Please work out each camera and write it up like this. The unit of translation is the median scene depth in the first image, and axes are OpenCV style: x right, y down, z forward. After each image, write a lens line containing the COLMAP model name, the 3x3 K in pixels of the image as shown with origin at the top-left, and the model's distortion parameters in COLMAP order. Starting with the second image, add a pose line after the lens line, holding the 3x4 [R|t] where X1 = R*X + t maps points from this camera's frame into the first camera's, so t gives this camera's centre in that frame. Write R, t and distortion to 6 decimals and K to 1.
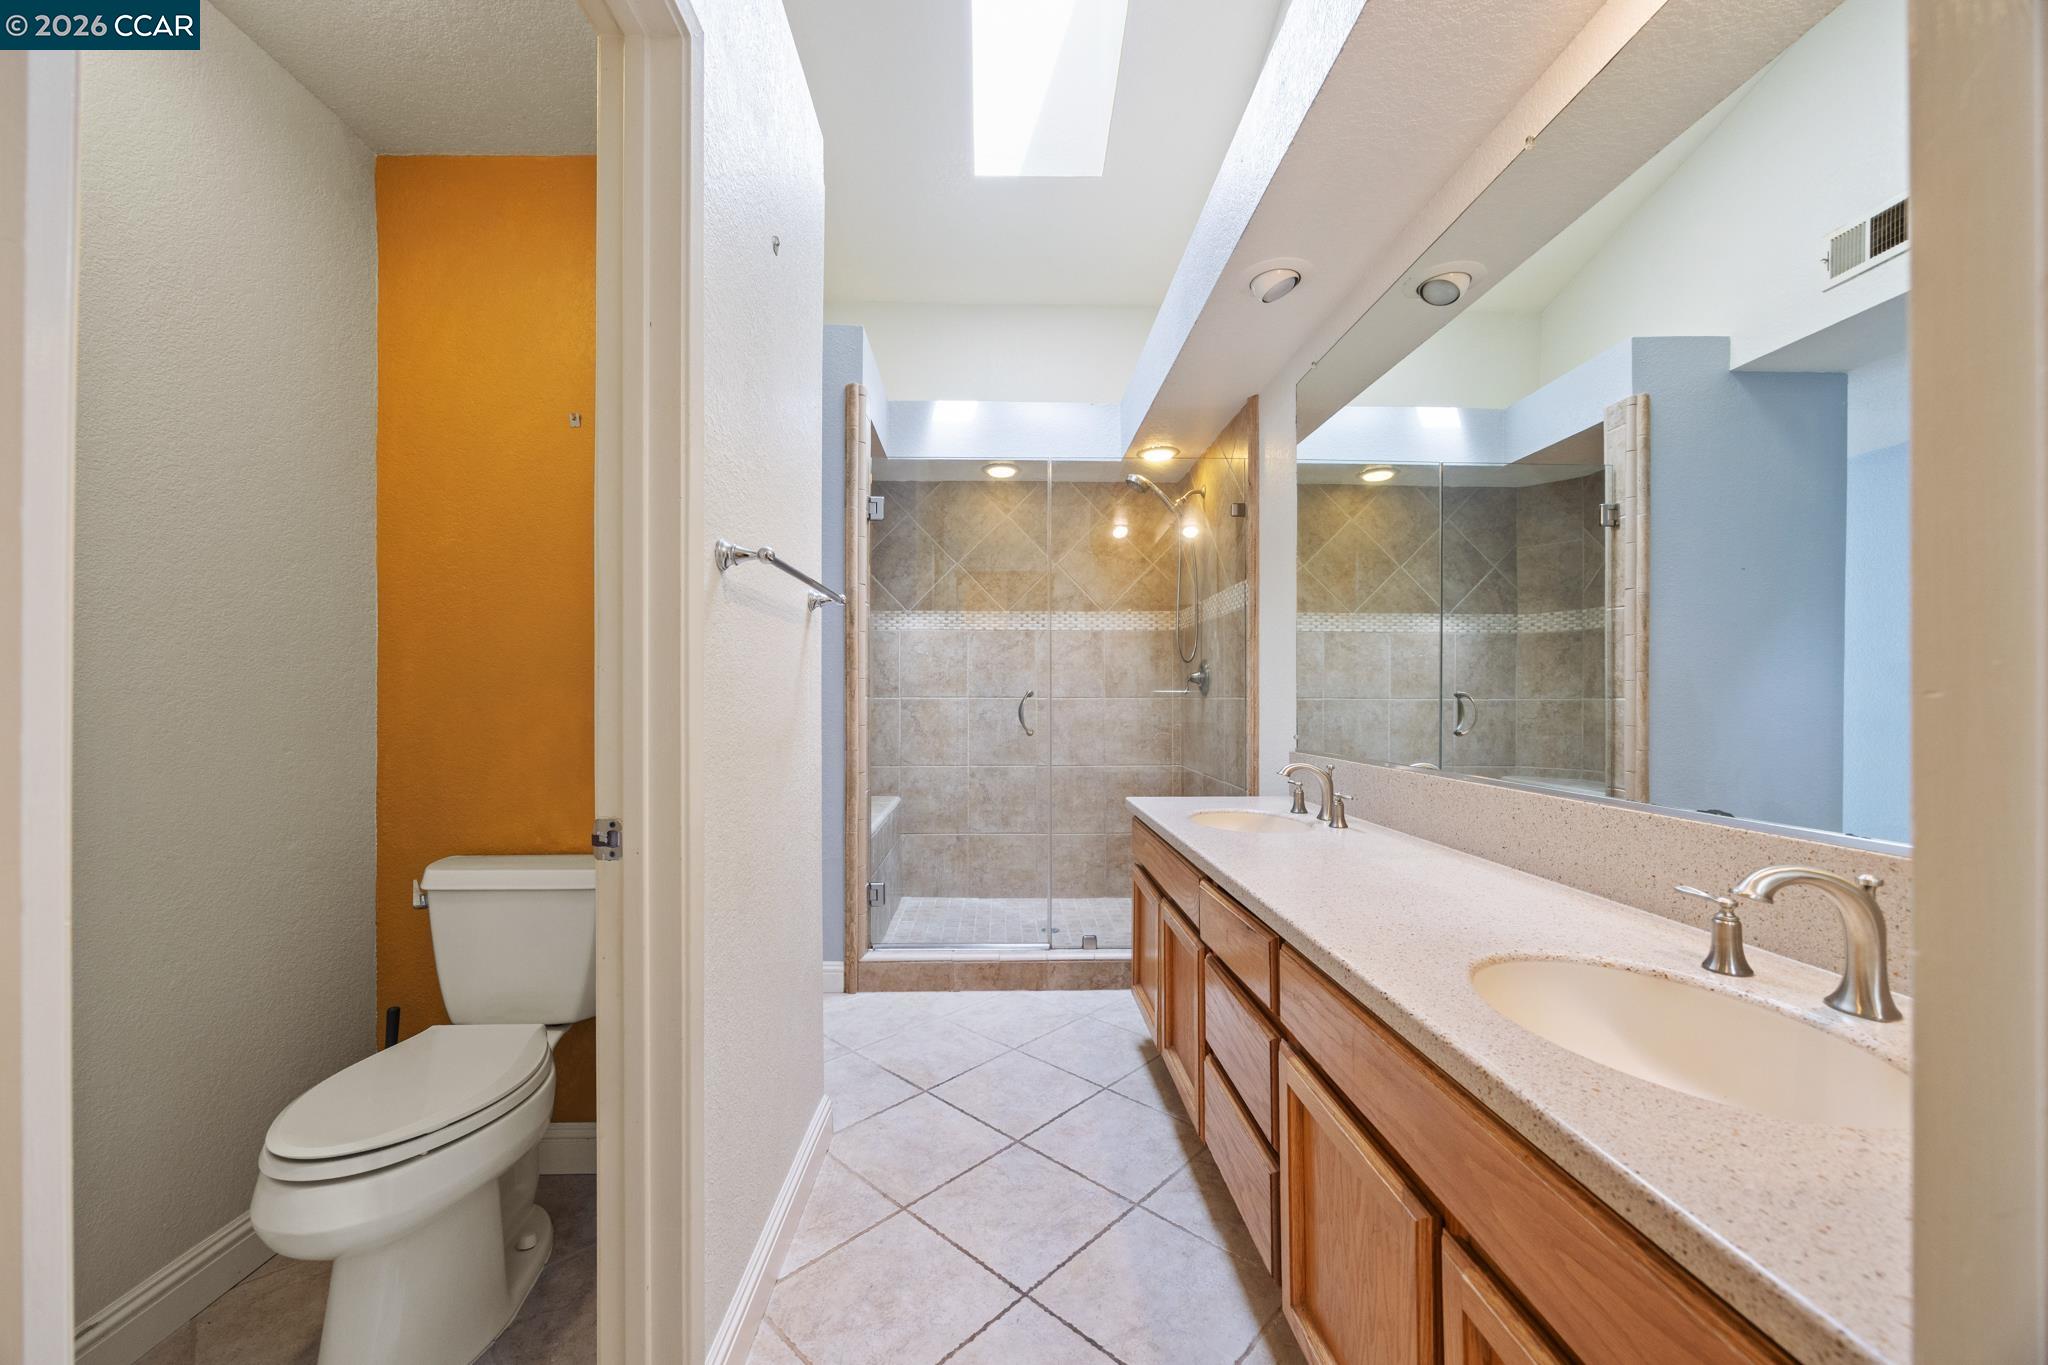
lens RADIAL K [[786.4, 0, 1023.2], [0, 786.4, 692.5], [0, 0, 1]] dist [-0.007732, 0.001277]
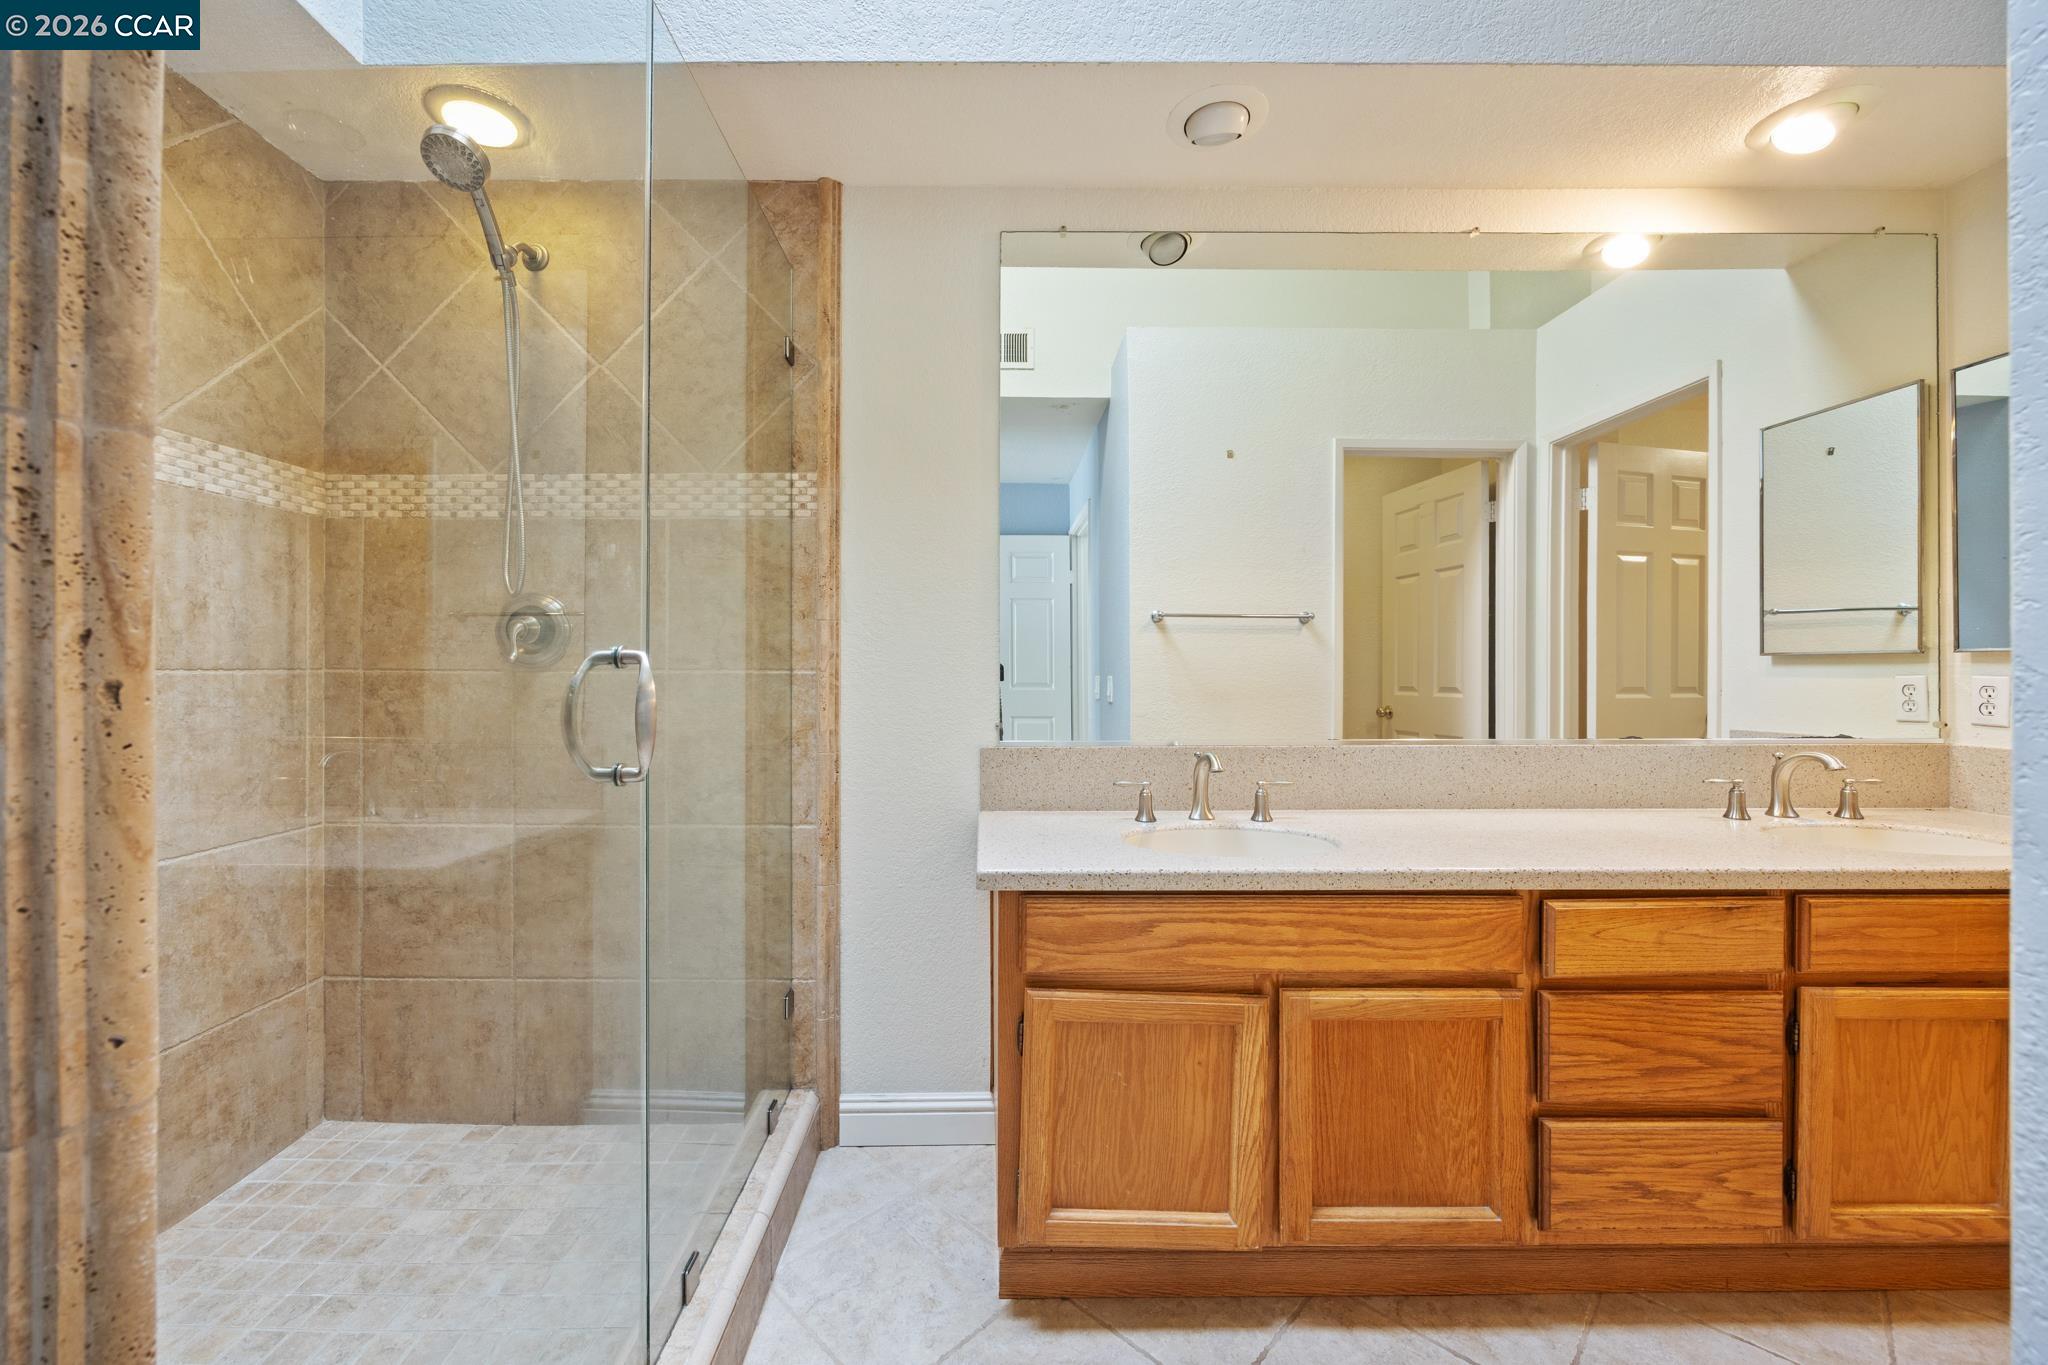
lens RADIAL K [[786.4, 0, 990.5], [0, 786.4, 669.5], [0, 0, 1]] dist [-0.007732, 0.001277]
pose [[0.027662, 0.002181, 0.999615, -0.230252], [-0.007435, 0.999970, -0.001976, 0.003922], [-0.999590, -0.007378, 0.027678, 0.619251]]
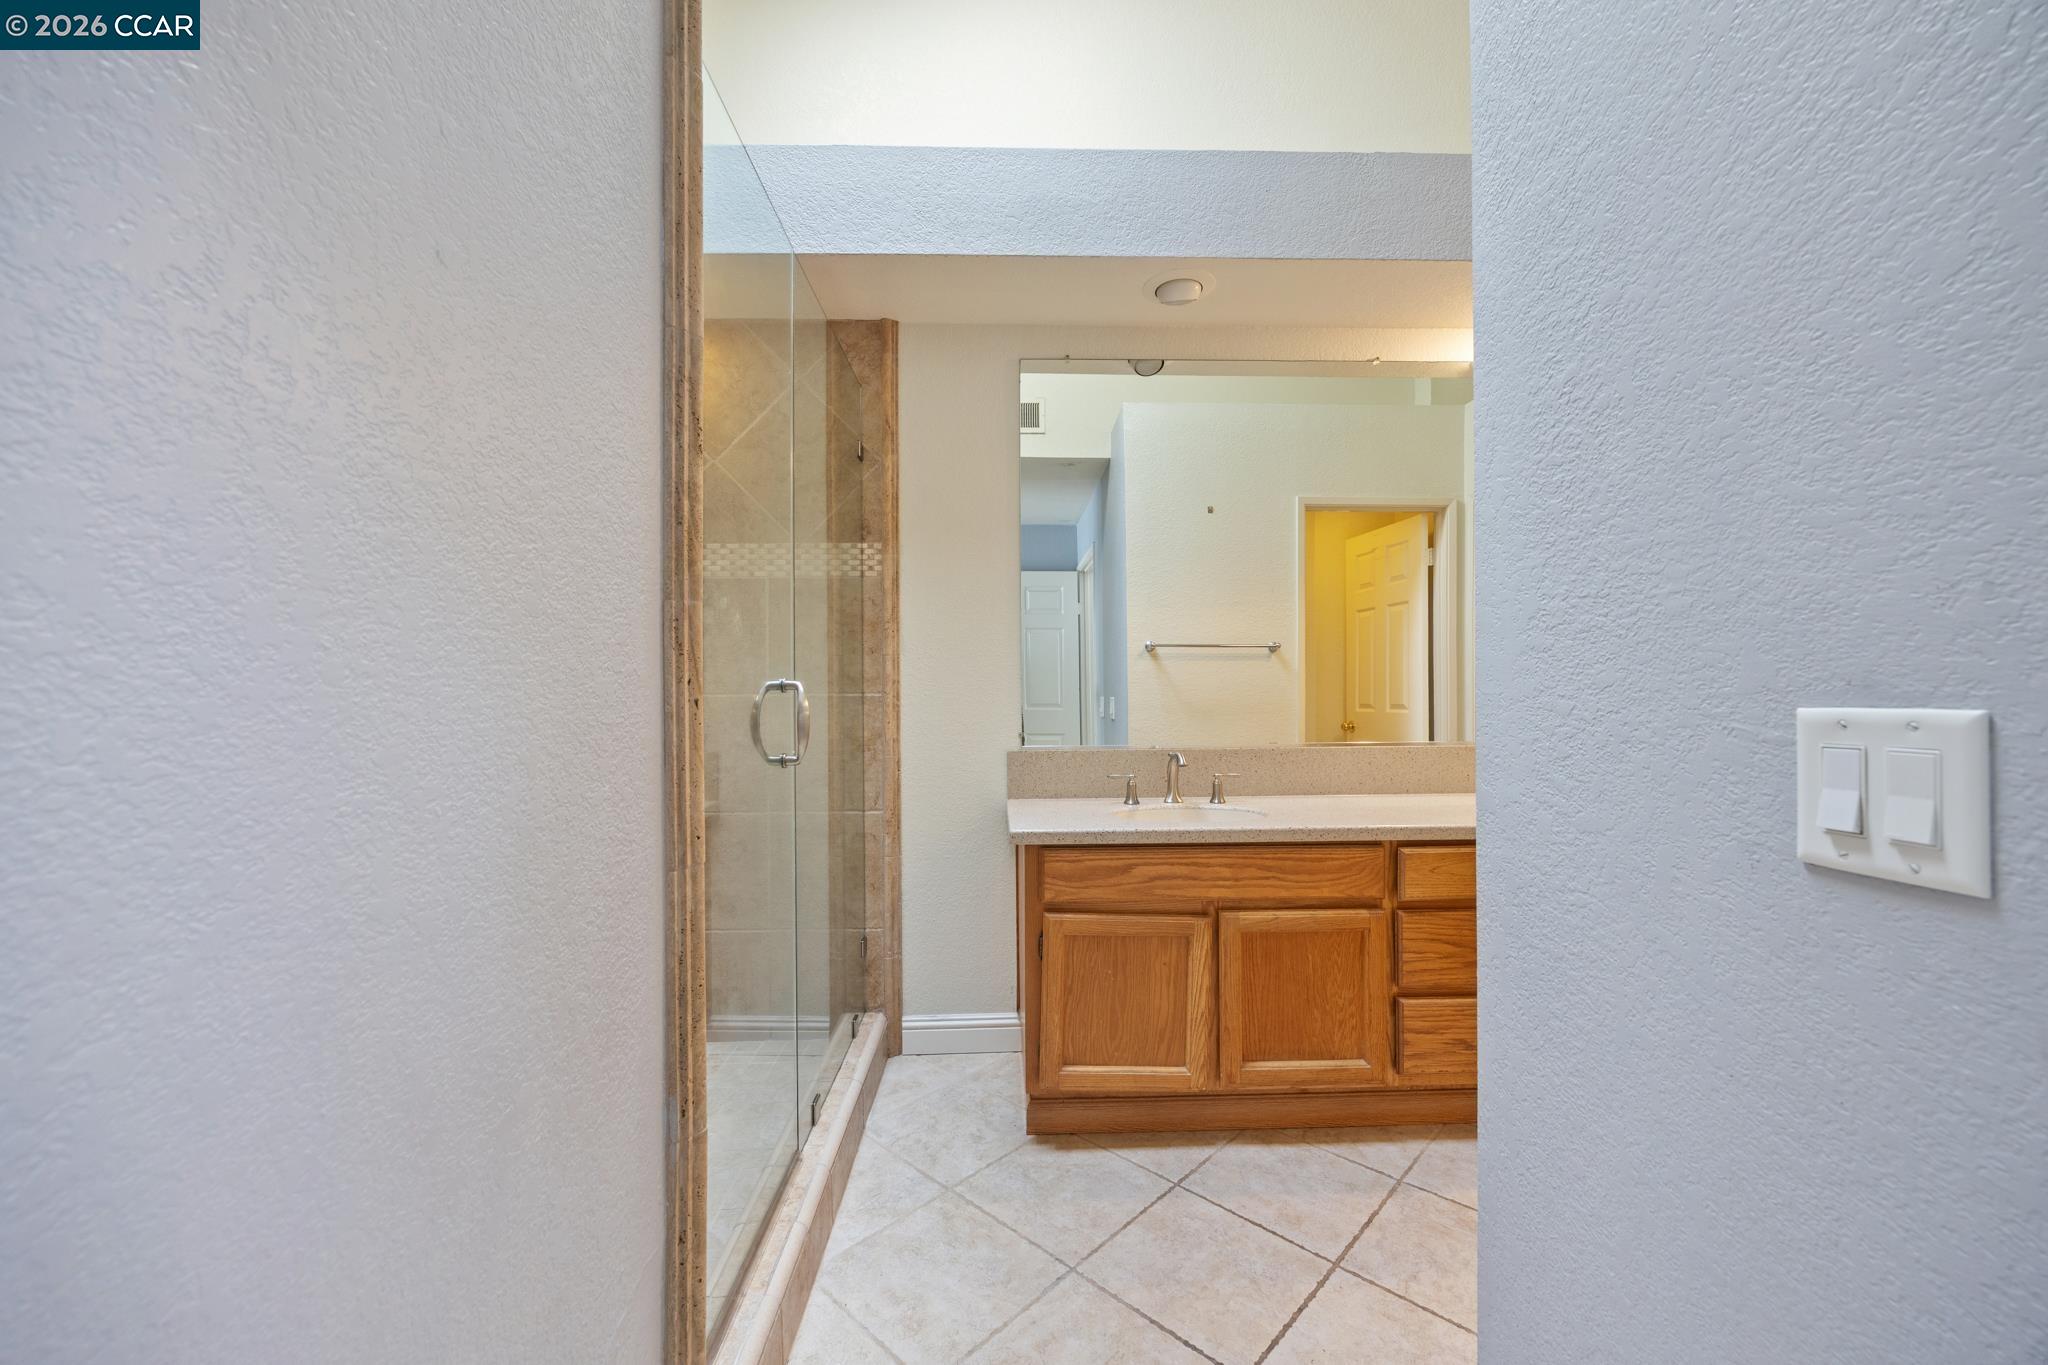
lens RADIAL K [[786.4, 0, 1019.2], [0, 786.4, 693.6], [0, 0, 1]] dist [-0.007732, 0.001277]
pose [[0.006021, -0.000367, 0.999982, -0.372758], [-0.000932, 0.999999, 0.000372, 0.004091], [-0.999981, -0.000934, 0.006020, 0.624732]]
